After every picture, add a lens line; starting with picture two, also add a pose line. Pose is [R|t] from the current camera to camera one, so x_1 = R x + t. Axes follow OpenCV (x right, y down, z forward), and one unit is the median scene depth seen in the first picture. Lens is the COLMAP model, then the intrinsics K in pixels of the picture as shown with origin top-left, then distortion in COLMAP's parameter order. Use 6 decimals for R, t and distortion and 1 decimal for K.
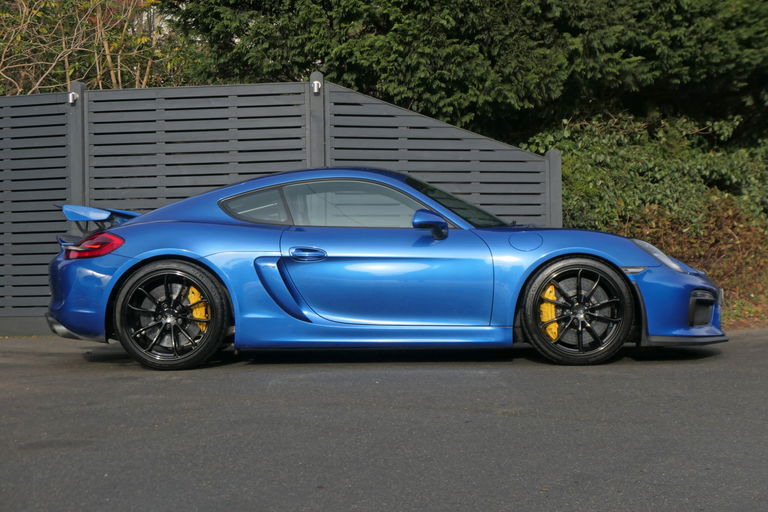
lens RADIAL K [[1654.4, 0, 384.0], [0, 1654.4, 256.0], [0, 0, 1]] dist [0.005099, -0.760312]
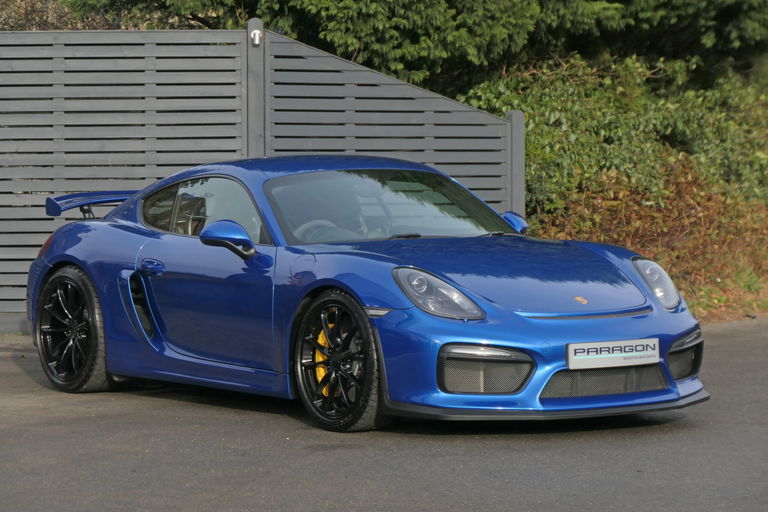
lens RADIAL K [[3177.8, 0, 384.0], [0, 3177.8, 256.0], [0, 0, 1]] dist [0.084807, -0.235911]
pose [[0.975420, 0.002891, 0.220337, -0.300682], [-0.012241, 0.999081, 0.041080, -0.053050], [-0.220016, -0.042768, 0.974558, -0.530360]]
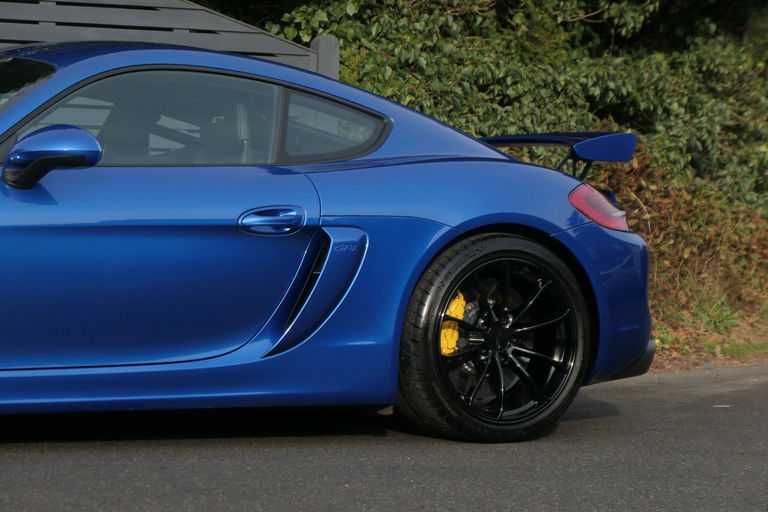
lens RADIAL K [[2559.8, 0, 384.0], [0, 2559.8, 256.0], [0, 0, 1]] dist [-0.027614, -0.895356]
pose [[0.992186, 0.033516, 0.120183, 0.021174], [-0.035169, 0.999313, 0.011653, -0.001870], [-0.119710, -0.015789, 0.992683, 0.147768]]
